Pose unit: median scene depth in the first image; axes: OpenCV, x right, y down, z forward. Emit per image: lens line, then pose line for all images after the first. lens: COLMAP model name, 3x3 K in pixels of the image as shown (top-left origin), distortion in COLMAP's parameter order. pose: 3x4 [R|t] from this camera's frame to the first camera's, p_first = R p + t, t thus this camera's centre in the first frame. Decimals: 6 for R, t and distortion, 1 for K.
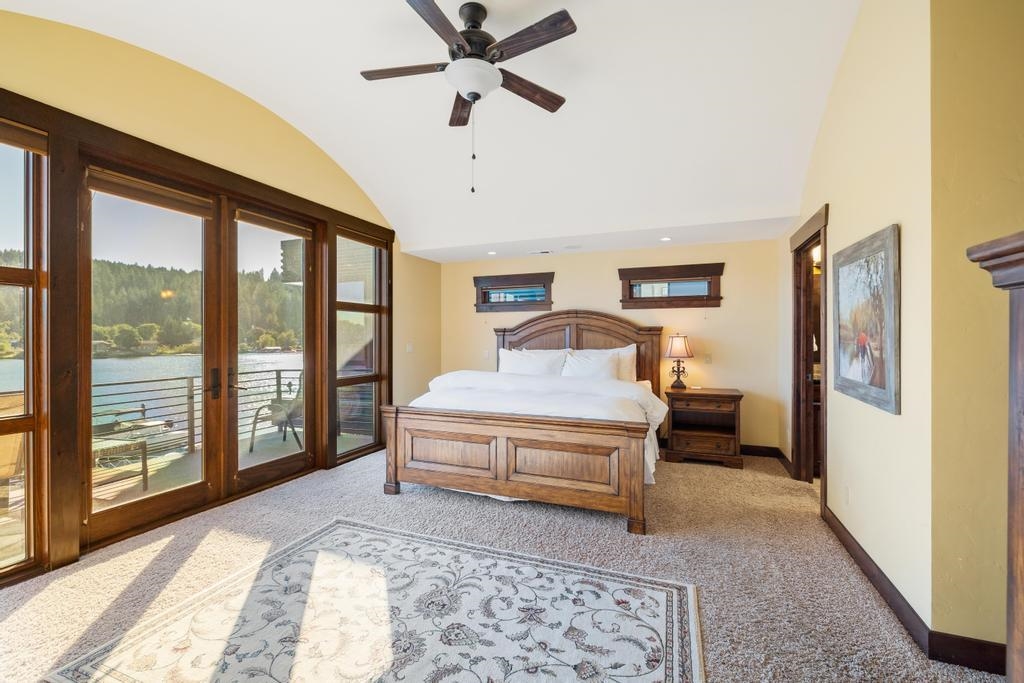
lens RADIAL K [[425.8, 0, 516.2], [0, 425.8, 344.8], [0, 0, 1]] dist [-0.000839, -0.000230]
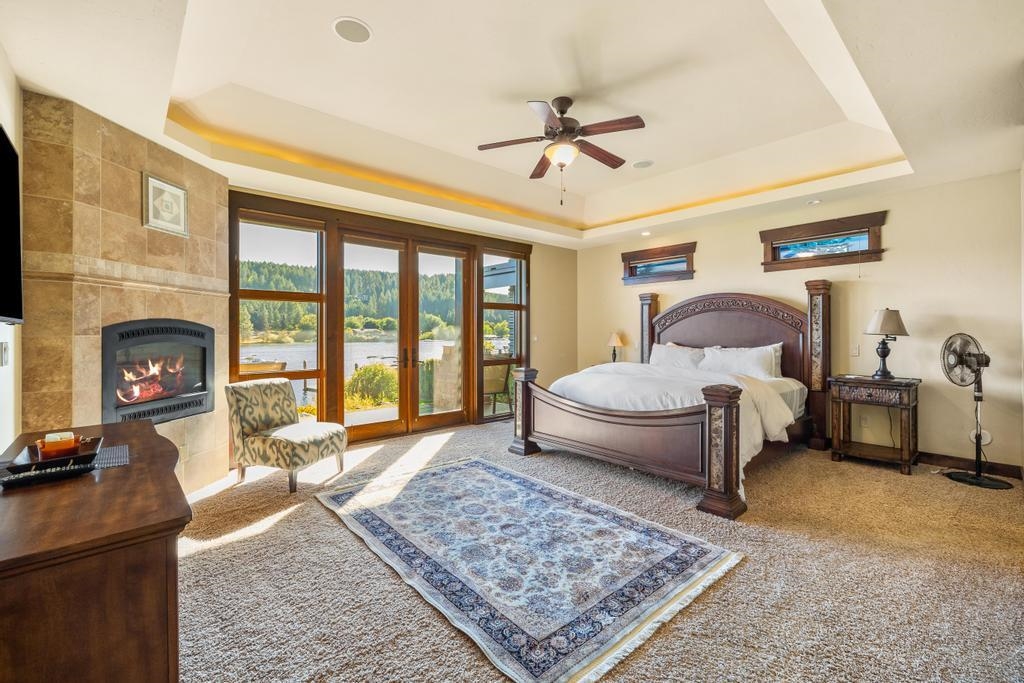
lens RADIAL K [[425.8, 0, 505.7], [0, 425.8, 331.8], [0, 0, 1]] dist [-0.000839, -0.000230]
pose [[0.887122, 0.012610, -0.461364, 0.284904], [-0.018057, 0.999810, -0.007395, 0.001324], [0.461183, 0.014891, 0.887180, -0.184195]]
